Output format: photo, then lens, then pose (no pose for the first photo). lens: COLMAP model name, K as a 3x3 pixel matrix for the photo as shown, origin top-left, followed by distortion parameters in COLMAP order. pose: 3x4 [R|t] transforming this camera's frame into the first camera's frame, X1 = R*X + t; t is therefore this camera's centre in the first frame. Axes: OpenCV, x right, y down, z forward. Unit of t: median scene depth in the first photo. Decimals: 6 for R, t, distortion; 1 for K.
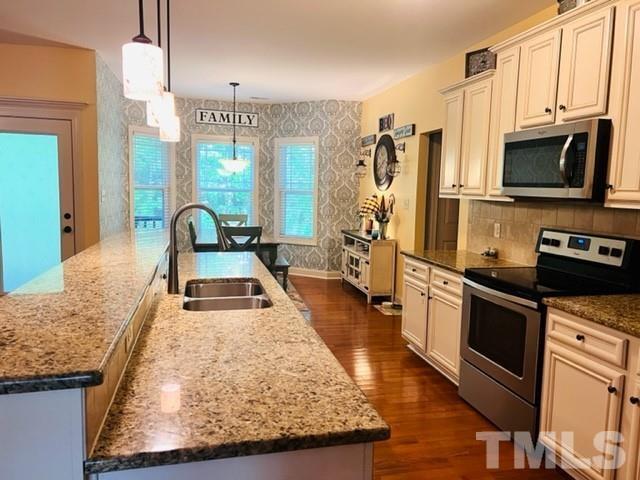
lens RADIAL K [[481.9, 0, 320.0], [0, 481.9, 240.0], [0, 0, 1]] dist [0.098253, -0.137873]
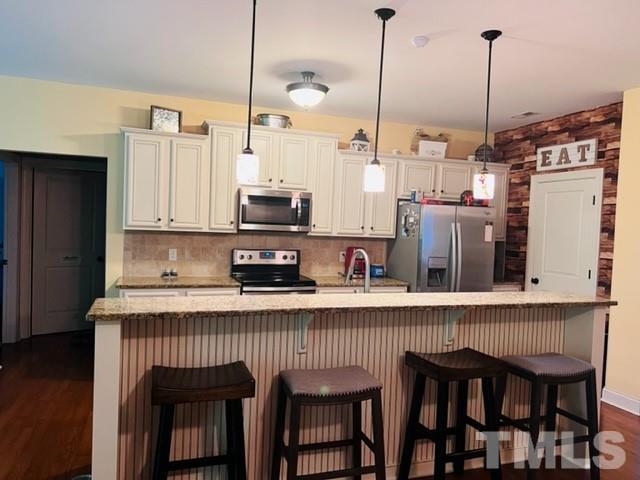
lens RADIAL K [[481.9, 0, 320.0], [0, 481.9, 240.0], [0, 0, 1]] dist [0.098253, -0.137873]
pose [[-0.103138, -0.066873, 0.992417, -1.153274], [0.065914, 0.995085, 0.073902, -0.156939], [-0.992481, 0.073036, -0.098223, 0.941133]]
